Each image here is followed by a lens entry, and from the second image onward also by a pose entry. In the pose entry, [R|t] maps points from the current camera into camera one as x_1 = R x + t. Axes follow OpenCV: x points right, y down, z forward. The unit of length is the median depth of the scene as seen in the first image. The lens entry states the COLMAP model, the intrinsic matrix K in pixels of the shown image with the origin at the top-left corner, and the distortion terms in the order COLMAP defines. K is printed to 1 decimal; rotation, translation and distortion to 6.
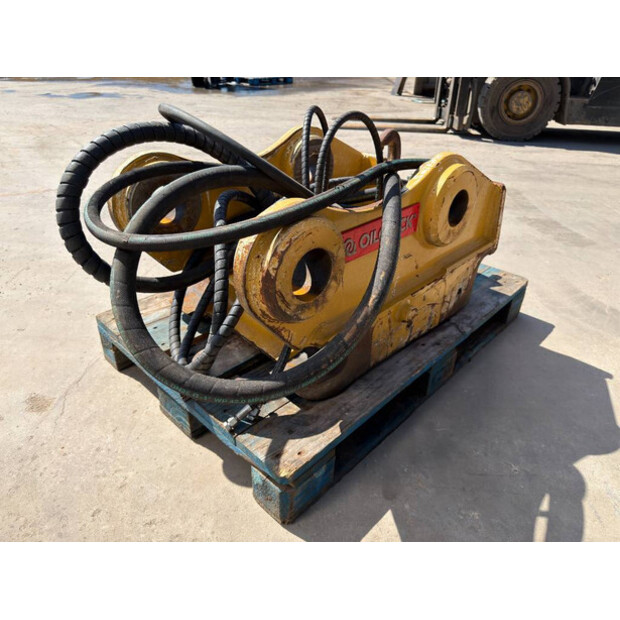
lens RADIAL K [[465.3, 0, 306.7], [0, 465.3, 311.2], [0, 0, 1]] dist [-0.008856, -0.004120]
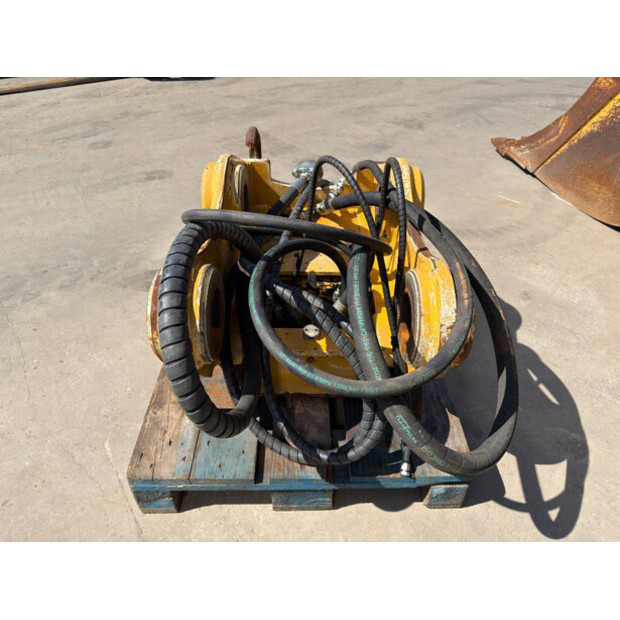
lens RADIAL K [[465.3, 0, 308.0], [0, 465.3, 308.2], [0, 0, 1]] dist [-0.008856, -0.004120]
pose [[0.694129, -0.459290, 0.554291, -0.683376], [0.362455, 0.888272, 0.282133, -0.440304], [-0.621942, 0.005069, 0.783047, 0.260299]]
